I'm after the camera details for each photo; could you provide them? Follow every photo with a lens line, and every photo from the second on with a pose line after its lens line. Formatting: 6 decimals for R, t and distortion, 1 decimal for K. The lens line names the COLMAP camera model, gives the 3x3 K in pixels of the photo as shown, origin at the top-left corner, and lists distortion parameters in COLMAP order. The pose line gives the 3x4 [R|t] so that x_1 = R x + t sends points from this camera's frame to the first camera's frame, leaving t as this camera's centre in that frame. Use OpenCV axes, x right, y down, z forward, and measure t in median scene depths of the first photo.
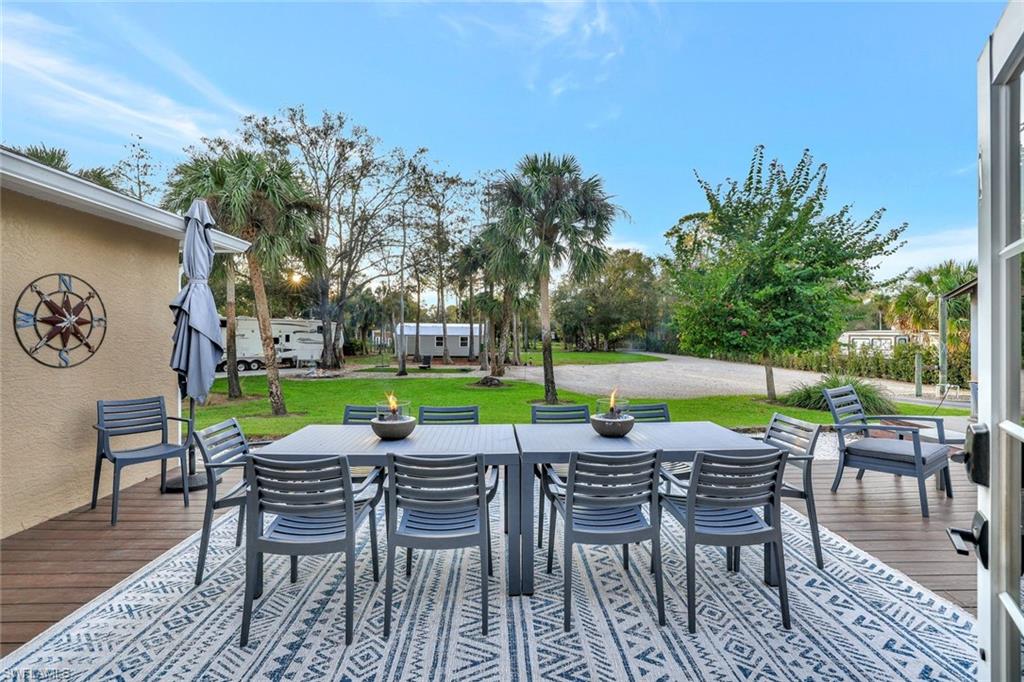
lens RADIAL K [[458.1, 0, 512.0], [0, 458.1, 341.0], [0, 0, 1]] dist [-0.028454, -0.000039]
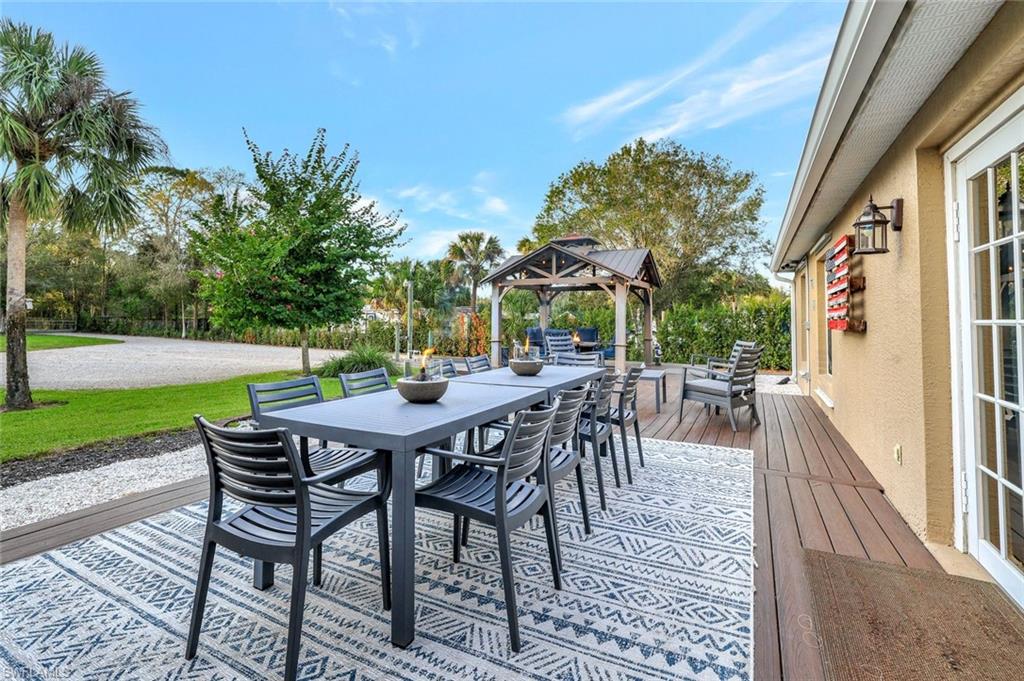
lens RADIAL K [[482.8, 0, 510.8], [0, 482.8, 302.7], [0, 0, 1]] dist [-0.030948, 0.000198]
pose [[0.487942, 0.032038, 0.872288, -0.169825], [-0.001104, 0.999348, -0.036086, 0.010434], [-0.872875, 0.016645, 0.487659, 0.071845]]
